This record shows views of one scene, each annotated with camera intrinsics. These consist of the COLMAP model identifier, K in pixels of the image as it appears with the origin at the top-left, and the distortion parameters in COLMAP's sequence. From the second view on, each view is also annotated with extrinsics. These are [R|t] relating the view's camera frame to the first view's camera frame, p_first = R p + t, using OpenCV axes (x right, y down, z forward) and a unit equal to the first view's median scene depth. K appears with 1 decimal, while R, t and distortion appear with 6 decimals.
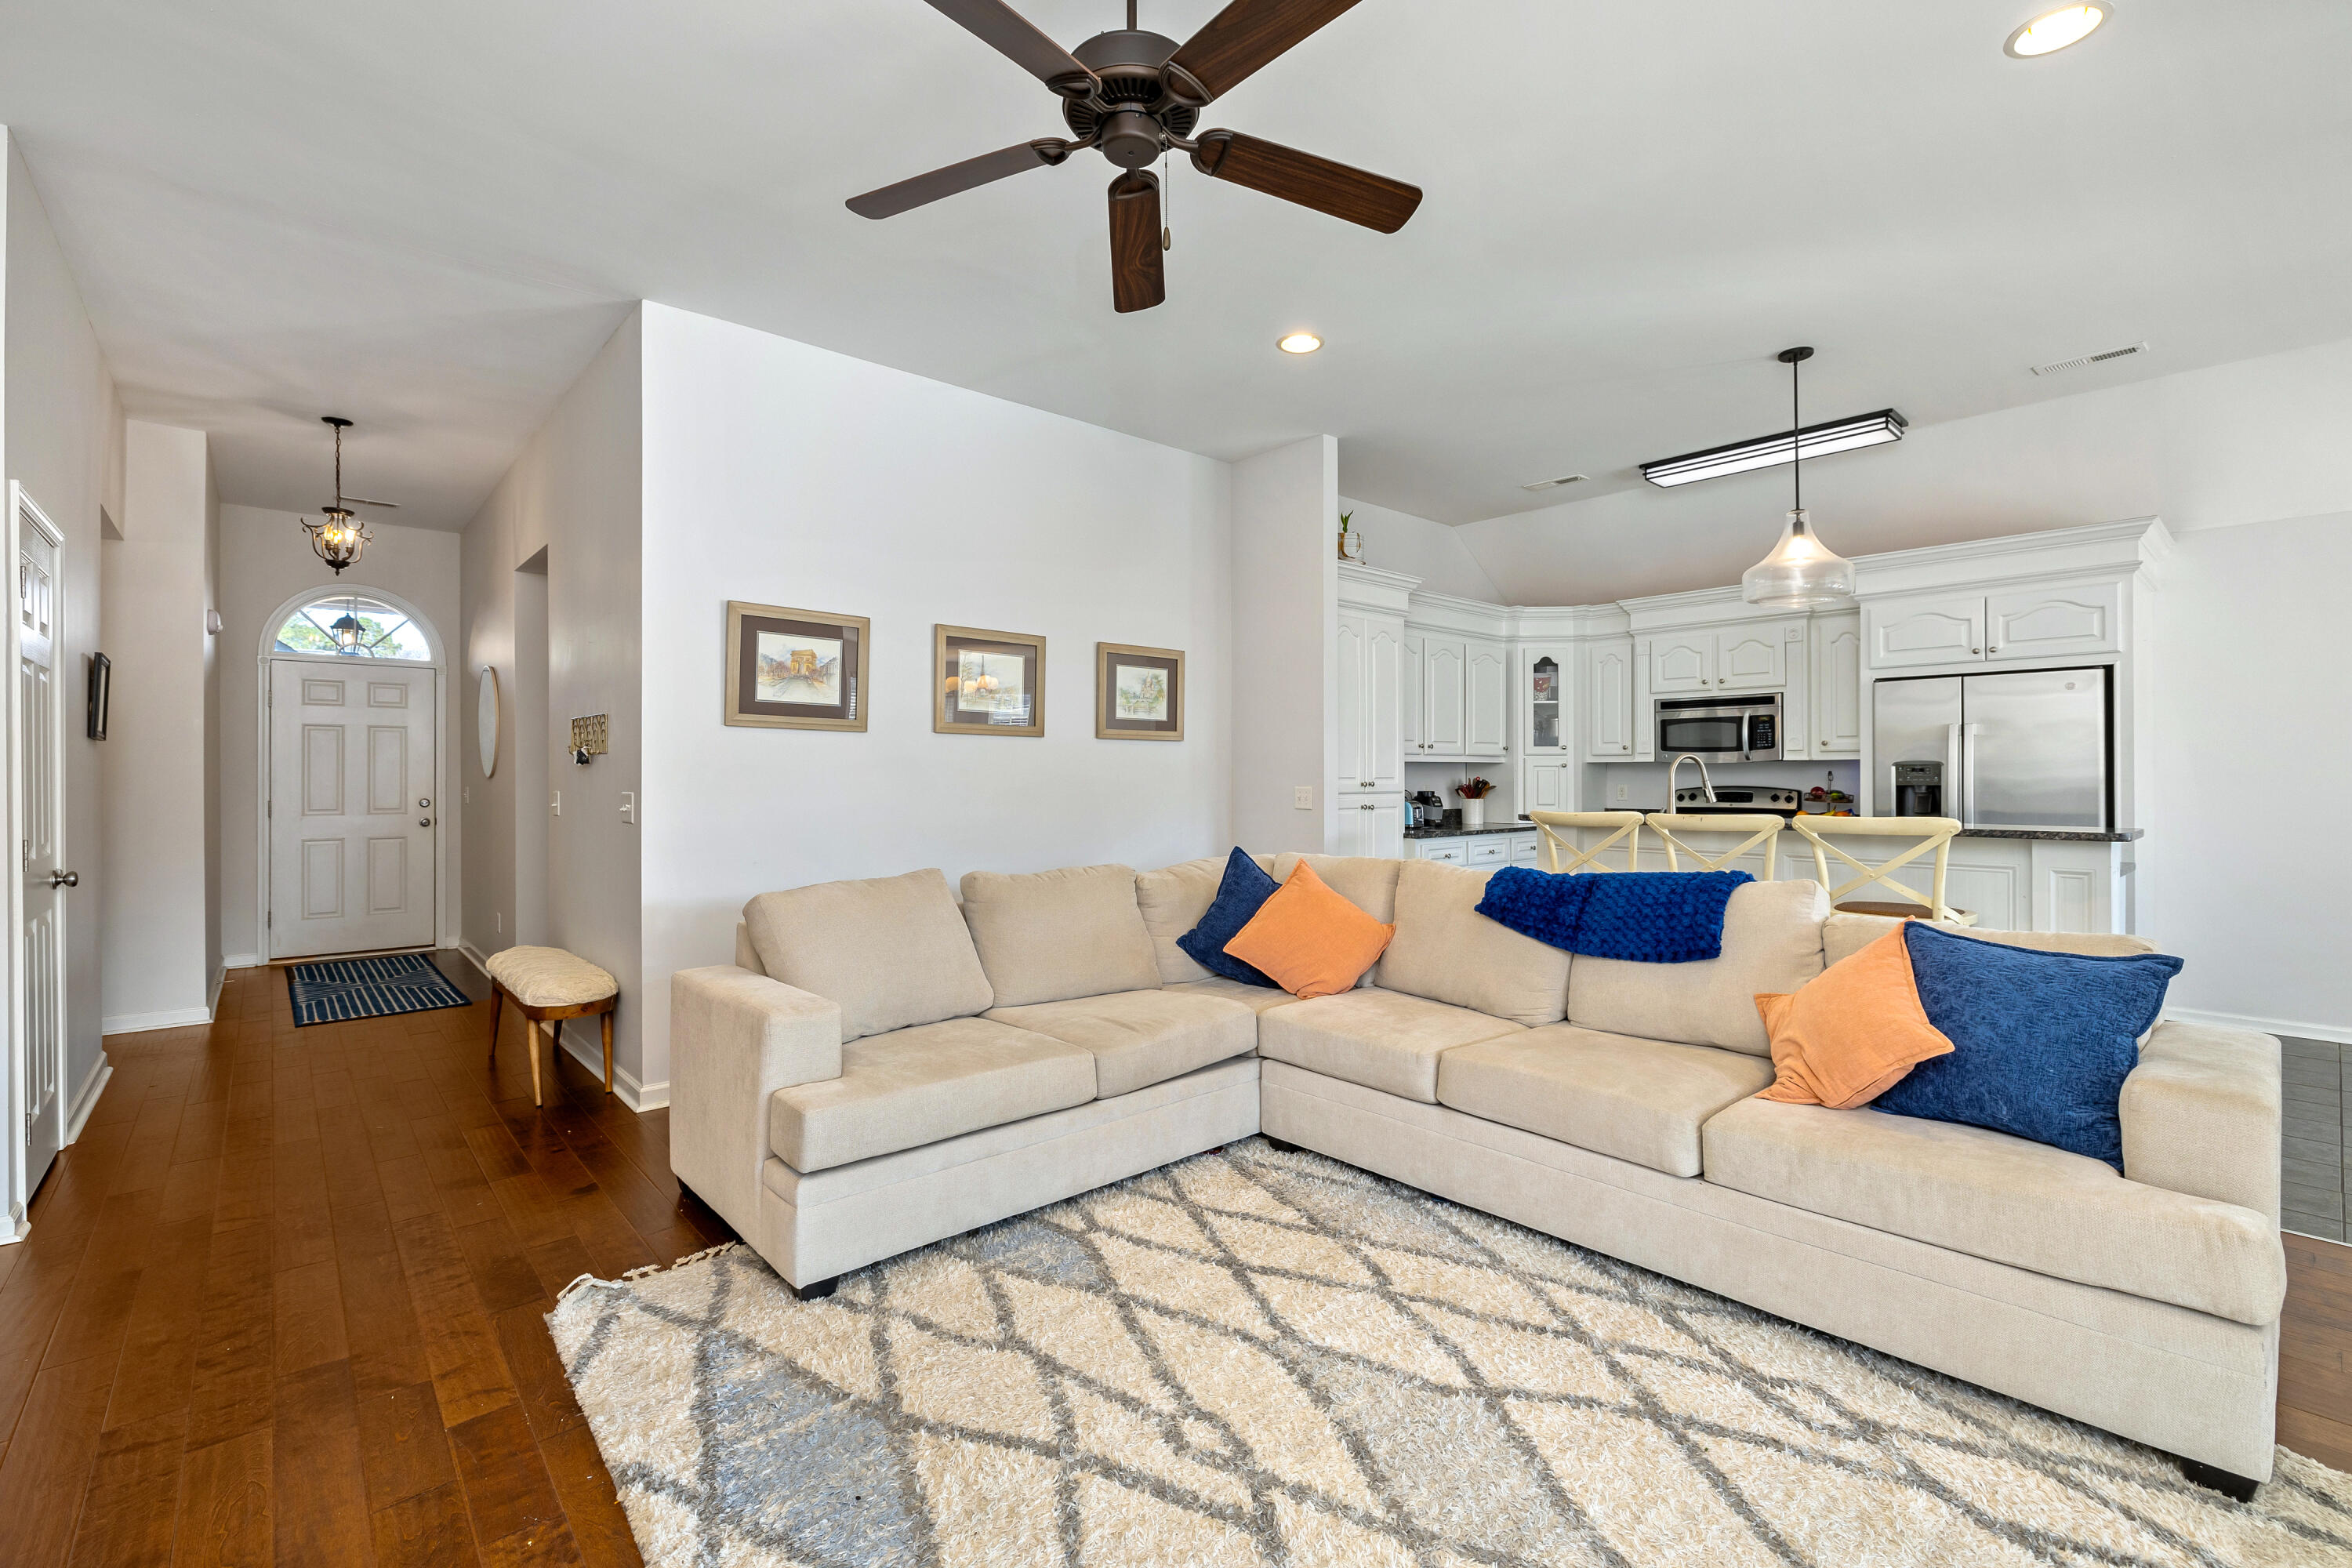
lens RADIAL K [[1032.4, 0, 1156.2], [0, 1032.4, 768.7], [0, 0, 1]] dist [0.004912, -0.000929]
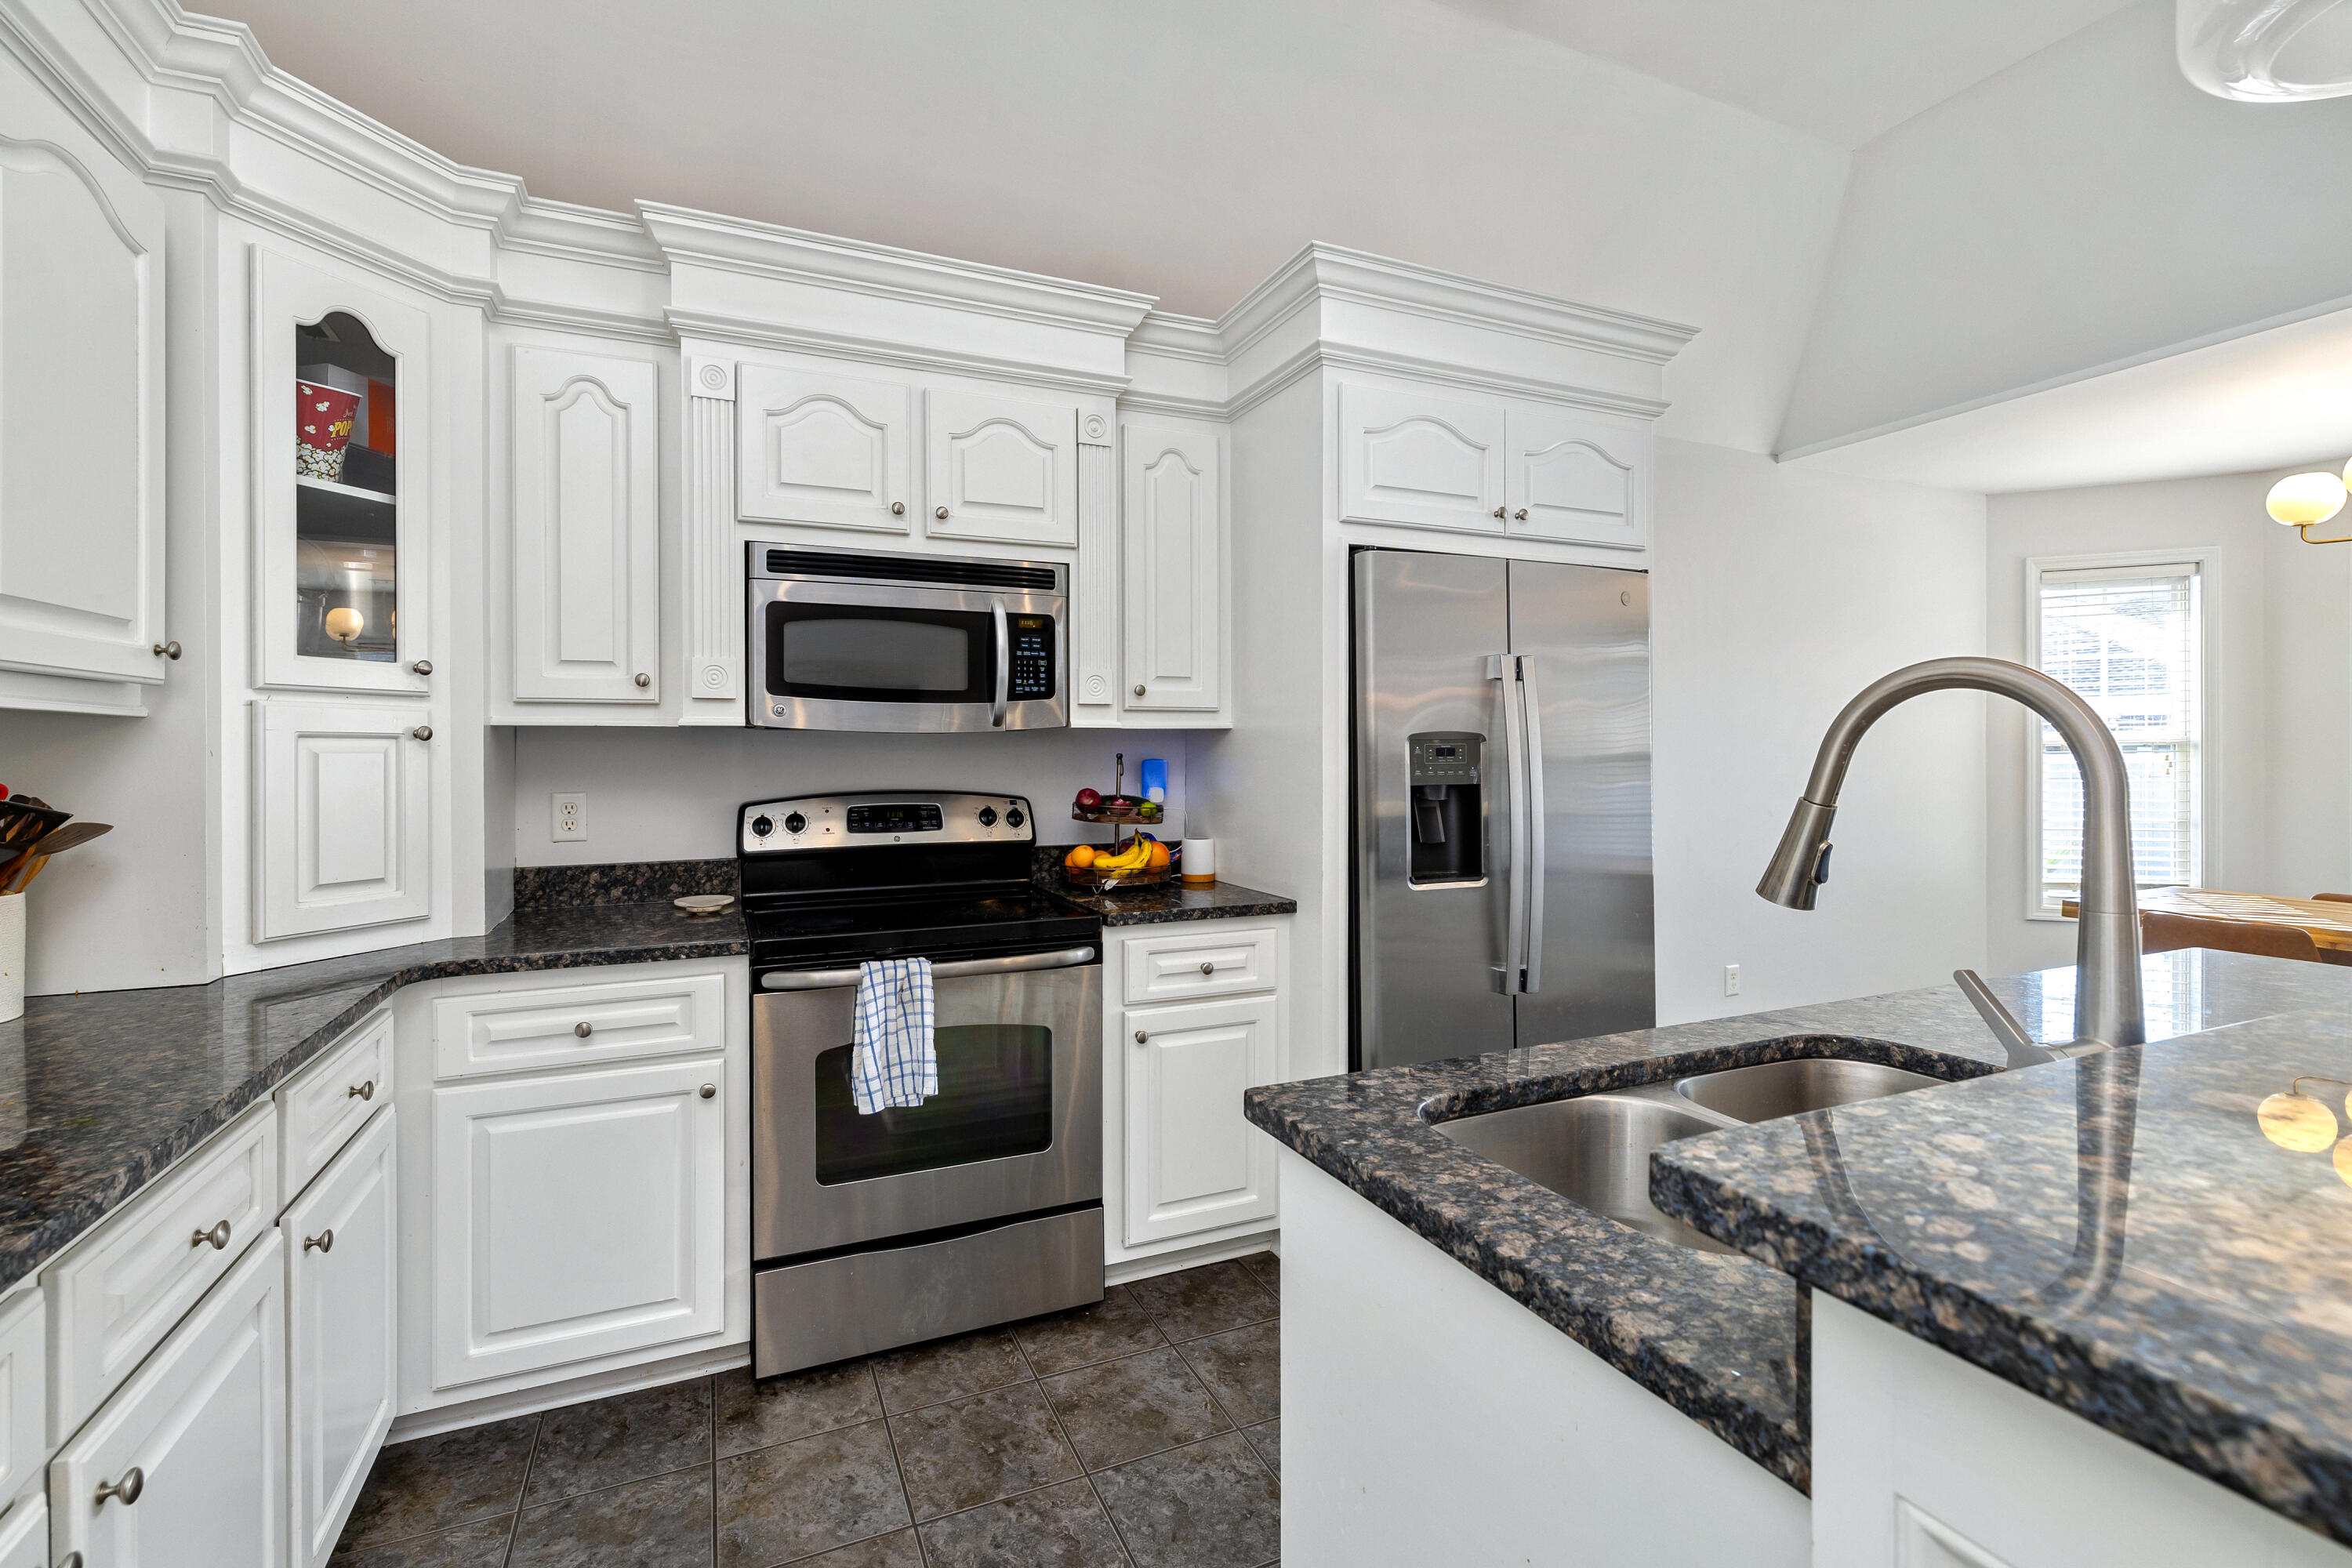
lens RADIAL K [[1032.4, 0, 1149.5], [0, 1032.4, 756.3], [0, 0, 1]] dist [0.004912, -0.000929]
pose [[0.312907, -0.002024, 0.949782, 0.337905], [-0.002682, 0.999992, 0.003015, 0.003257], [-0.949780, -0.003490, 0.312899, 1.278915]]
